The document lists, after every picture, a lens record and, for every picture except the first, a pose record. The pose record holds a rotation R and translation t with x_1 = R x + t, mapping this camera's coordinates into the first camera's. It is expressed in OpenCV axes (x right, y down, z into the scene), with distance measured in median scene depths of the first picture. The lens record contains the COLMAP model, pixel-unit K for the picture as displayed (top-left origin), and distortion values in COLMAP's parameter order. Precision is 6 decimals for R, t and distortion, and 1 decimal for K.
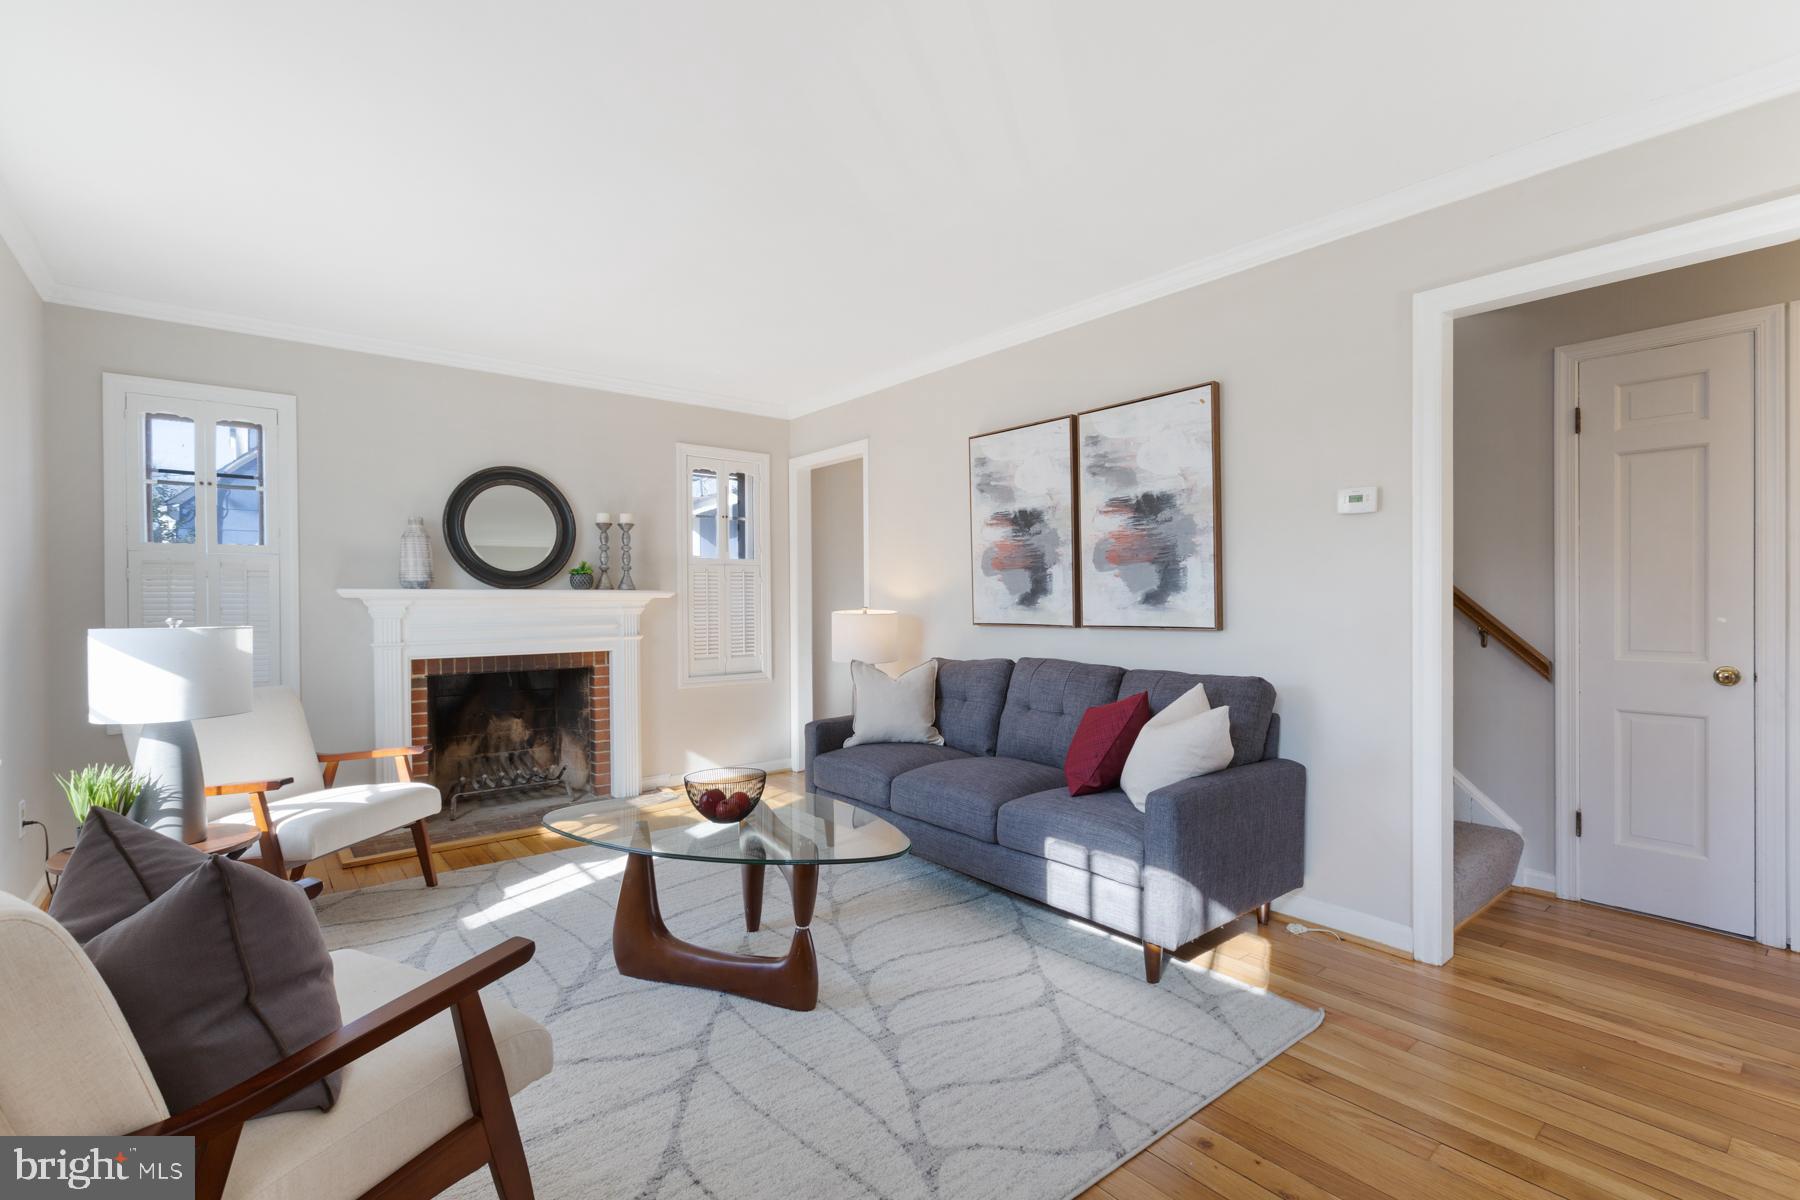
lens RADIAL K [[805.9, 0, 900.2], [0, 805.9, 605.1], [0, 0, 1]] dist [0.002448, -0.000444]
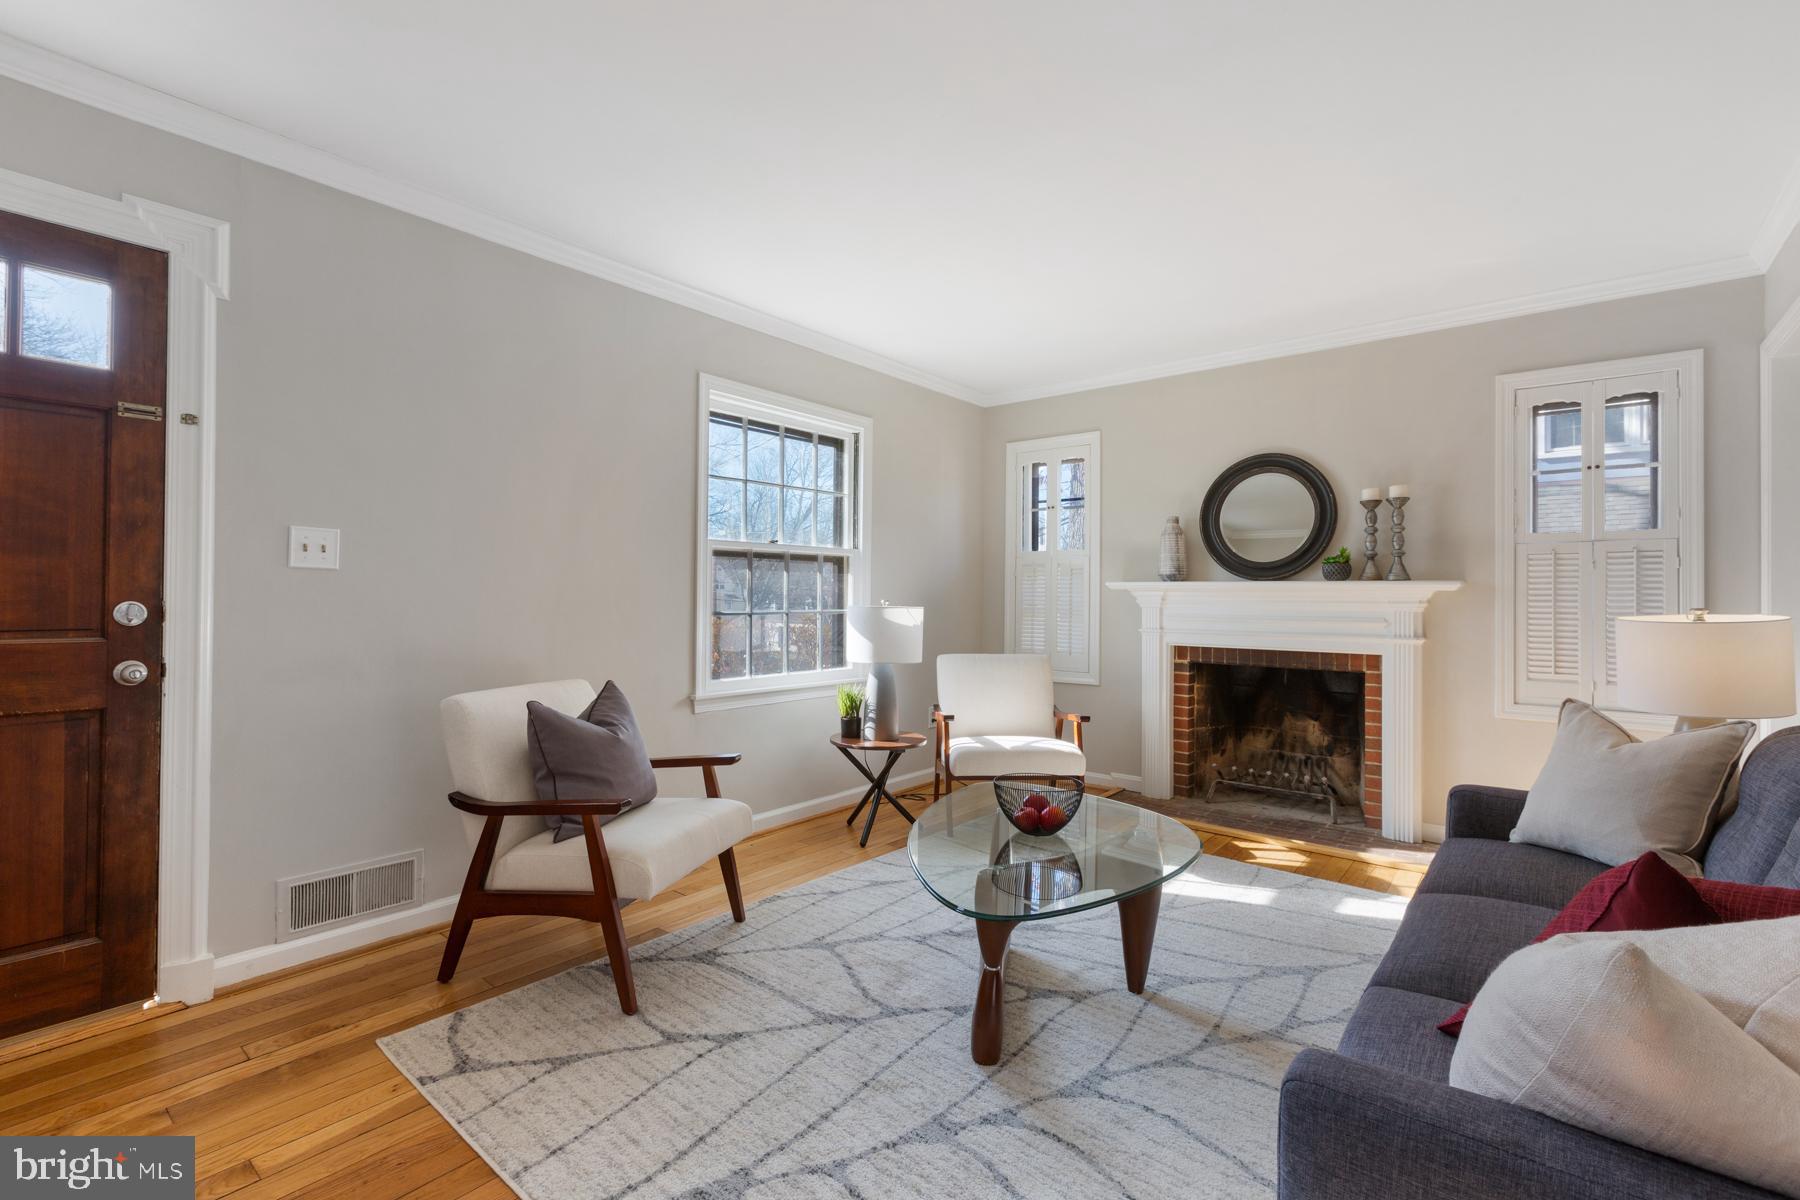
lens RADIAL K [[805.9, 0, 903.2], [0, 805.9, 593.0], [0, 0, 1]] dist [0.002448, -0.000444]
pose [[0.190848, 0.005905, -0.981602, 0.369570], [-0.014421, 0.999891, 0.003211, -0.002294], [0.981514, 0.013543, 0.190912, 0.383526]]
